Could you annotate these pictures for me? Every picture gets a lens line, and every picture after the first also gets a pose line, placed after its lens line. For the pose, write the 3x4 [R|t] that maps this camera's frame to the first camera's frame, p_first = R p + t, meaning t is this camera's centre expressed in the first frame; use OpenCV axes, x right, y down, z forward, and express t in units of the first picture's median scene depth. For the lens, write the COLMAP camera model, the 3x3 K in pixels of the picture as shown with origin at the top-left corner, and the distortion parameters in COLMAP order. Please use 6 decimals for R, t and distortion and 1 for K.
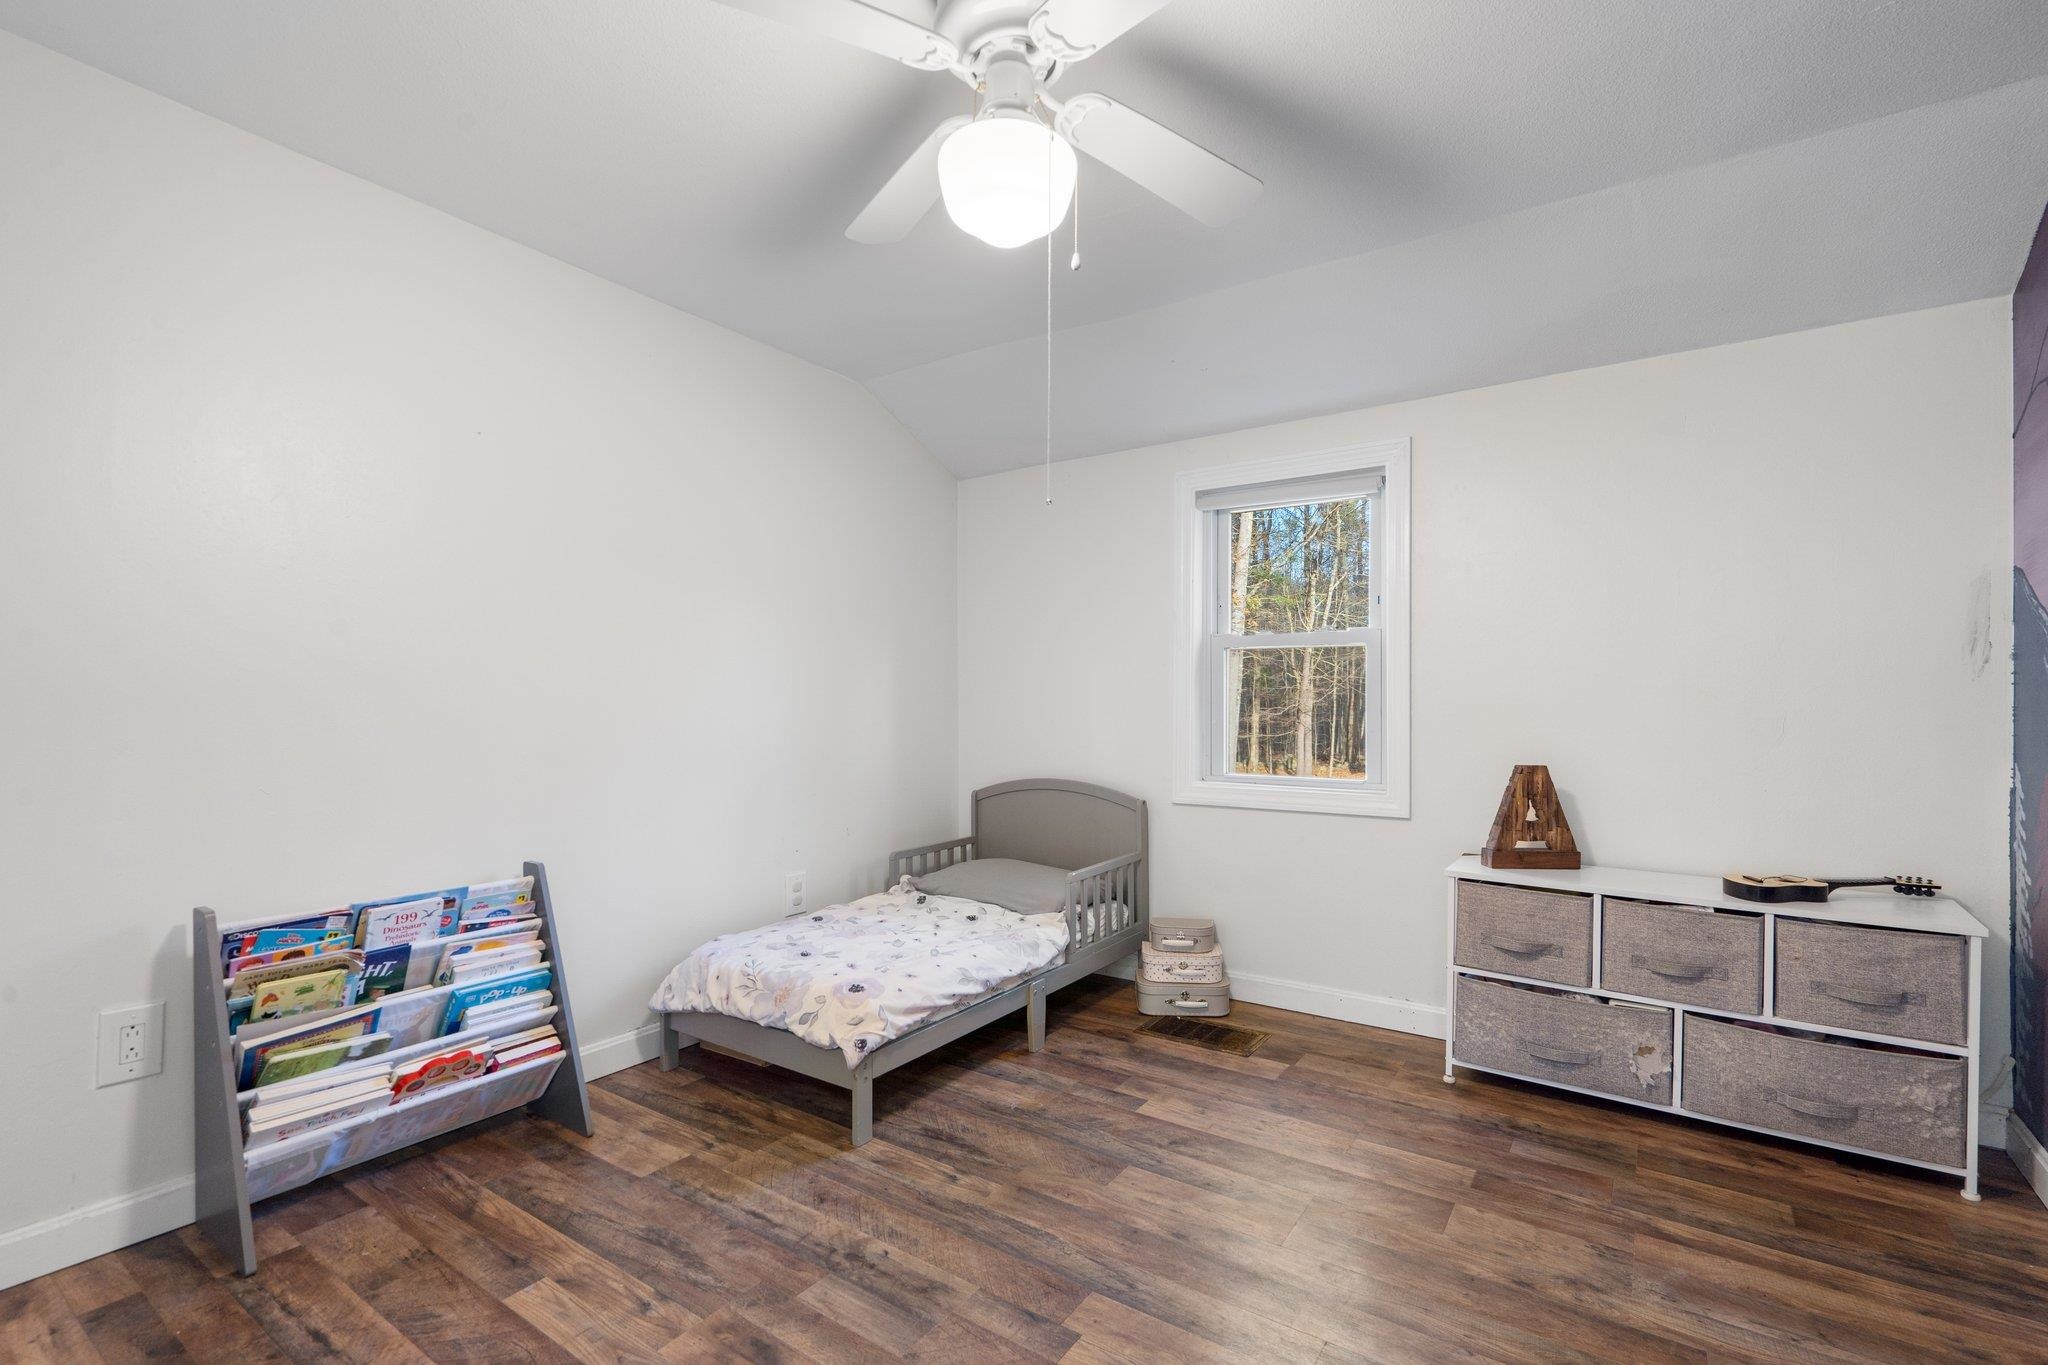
lens RADIAL K [[944.9, 0, 1024.0], [0, 944.9, 682.5], [0, 0, 1]] dist [-0.000453, 0.000173]
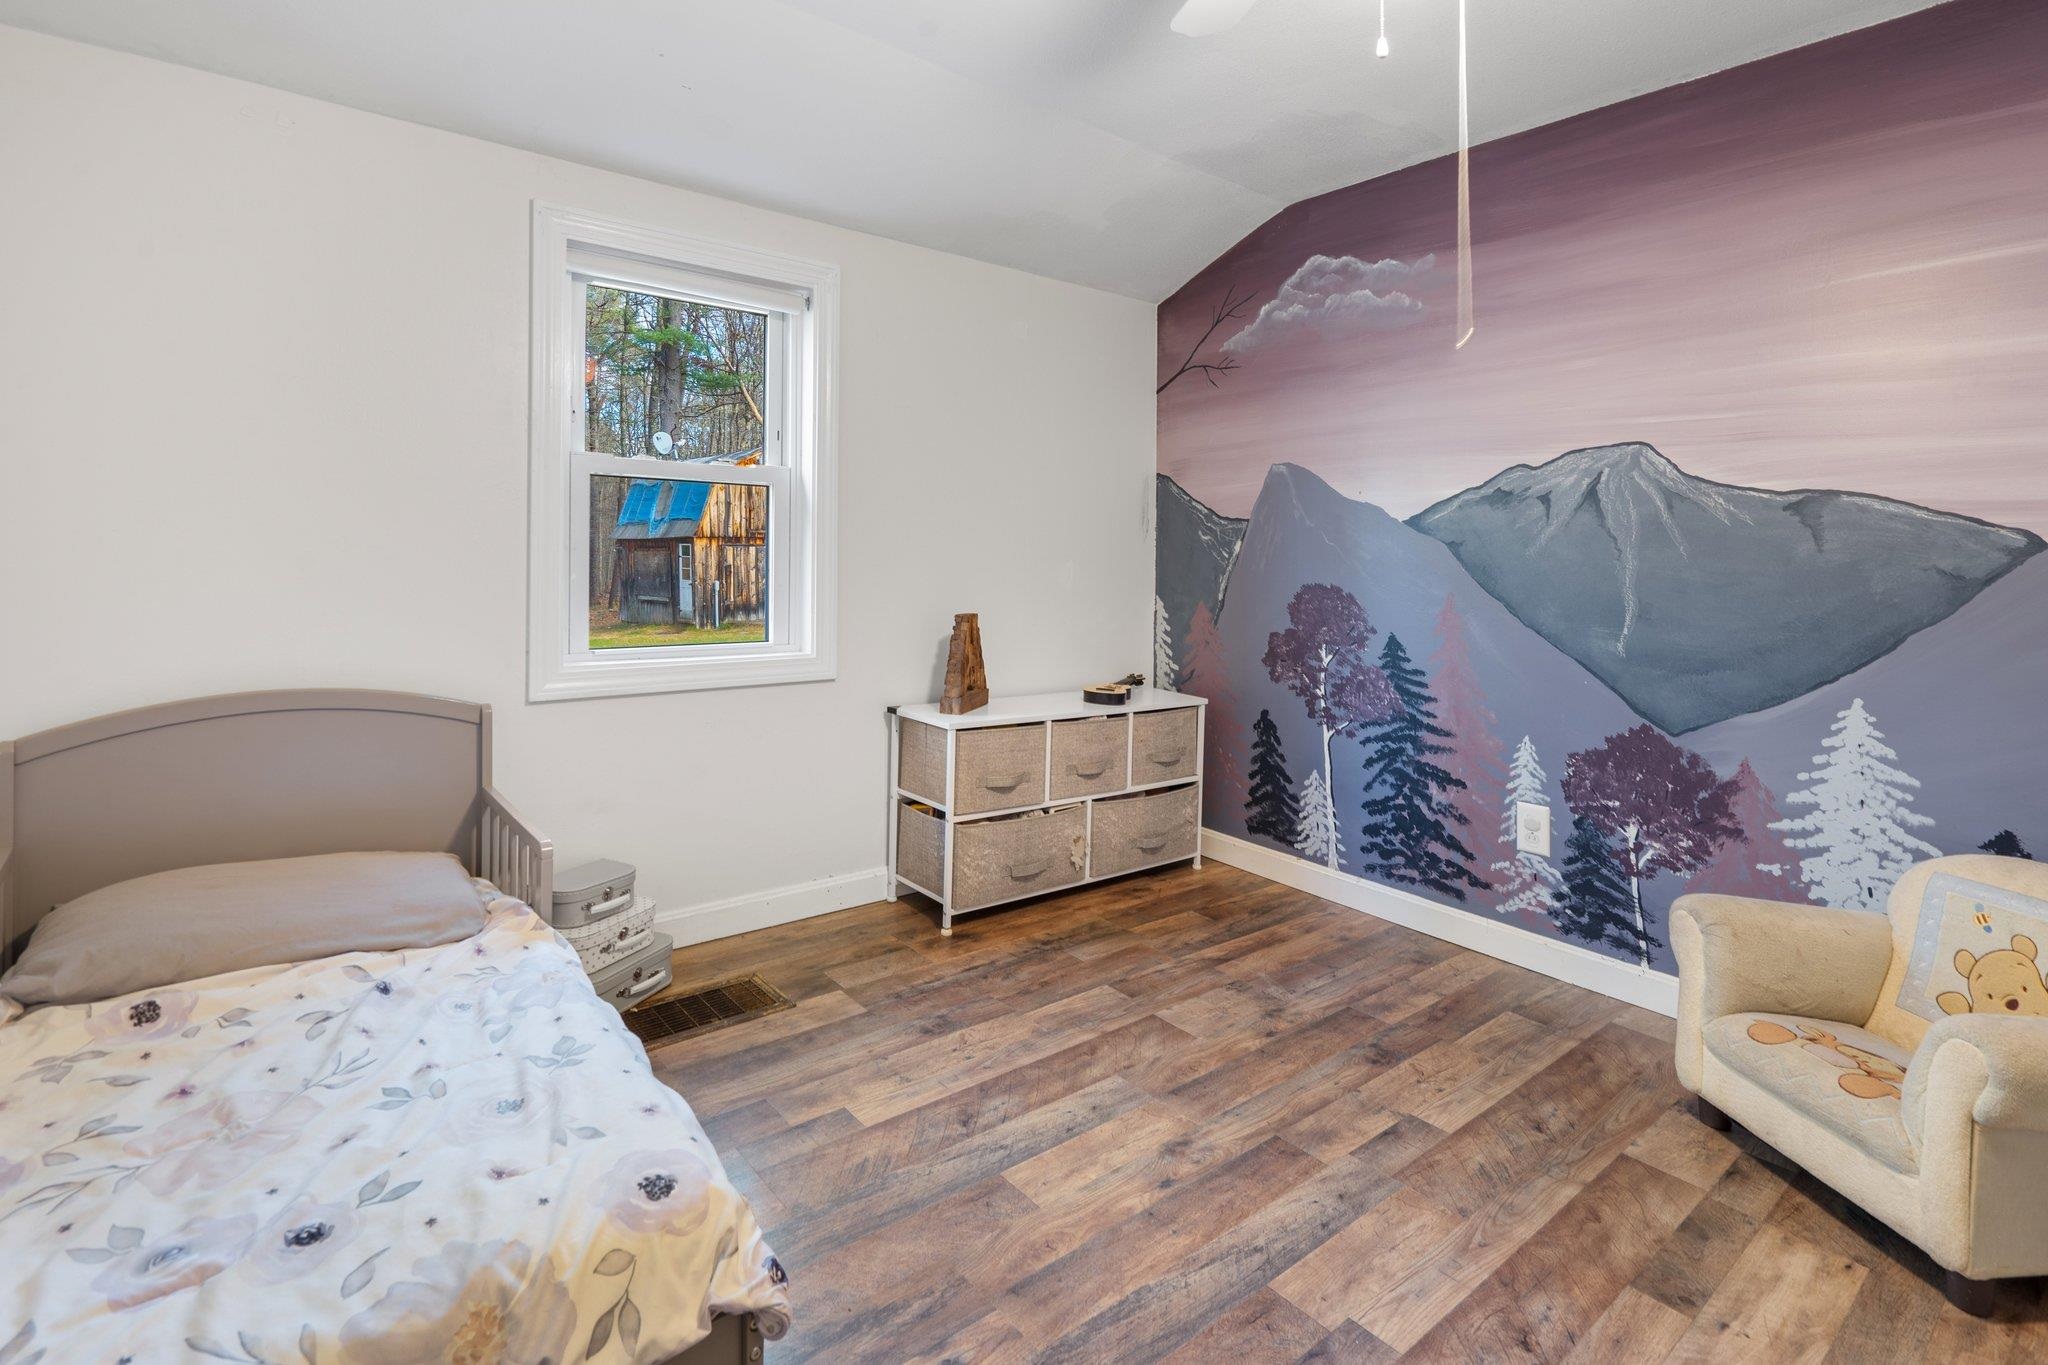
lens RADIAL K [[978.0, 0, 1025.4], [0, 978.0, 543.1], [0, 0, 1]] dist [-0.001639, 0.000024]
pose [[0.282383, 0.015522, 0.959176, -0.584125], [-0.036878, 0.999306, -0.005314, 0.012338], [-0.958593, -0.033872, 0.282759, 0.713673]]
